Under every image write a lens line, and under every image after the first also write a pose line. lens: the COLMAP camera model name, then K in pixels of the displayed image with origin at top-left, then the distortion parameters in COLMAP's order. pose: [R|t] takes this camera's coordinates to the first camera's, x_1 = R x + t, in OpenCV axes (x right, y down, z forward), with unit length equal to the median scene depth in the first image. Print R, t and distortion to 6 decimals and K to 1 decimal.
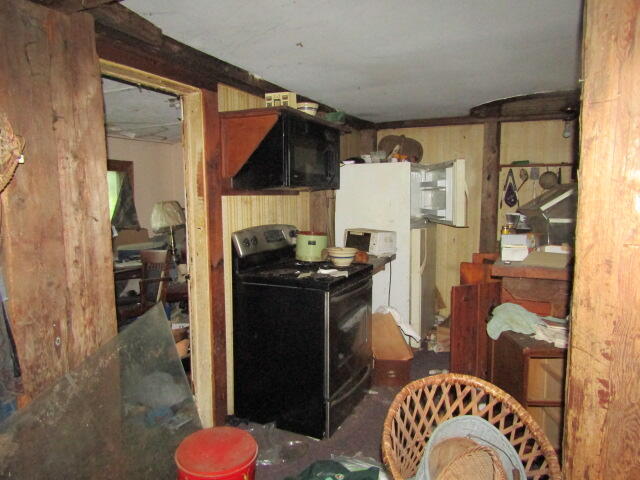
lens RADIAL K [[453.2, 0, 319.4], [0, 453.2, 240.9], [0, 0, 1]] dist [-0.012971, 0.004773]
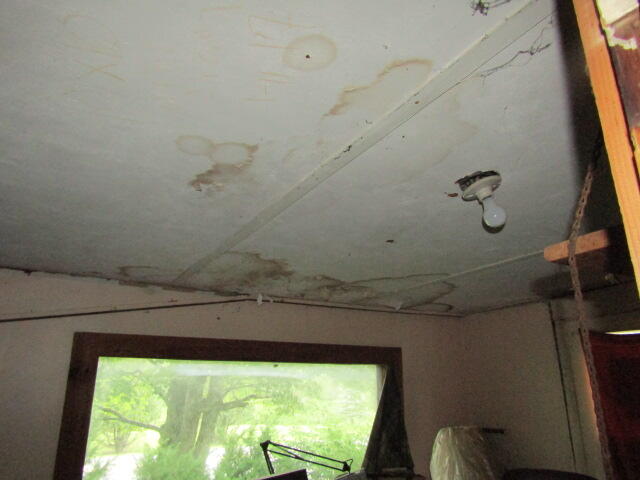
lens RADIAL K [[453.2, 0, 319.5], [0, 453.2, 240.1], [0, 0, 1]] dist [-0.012971, 0.004773]
pose [[0.823530, -0.168185, -0.541767, -0.166177], [-0.052876, 0.928123, -0.368500, -0.091202], [0.564802, 0.332118, 0.755444, 0.486935]]
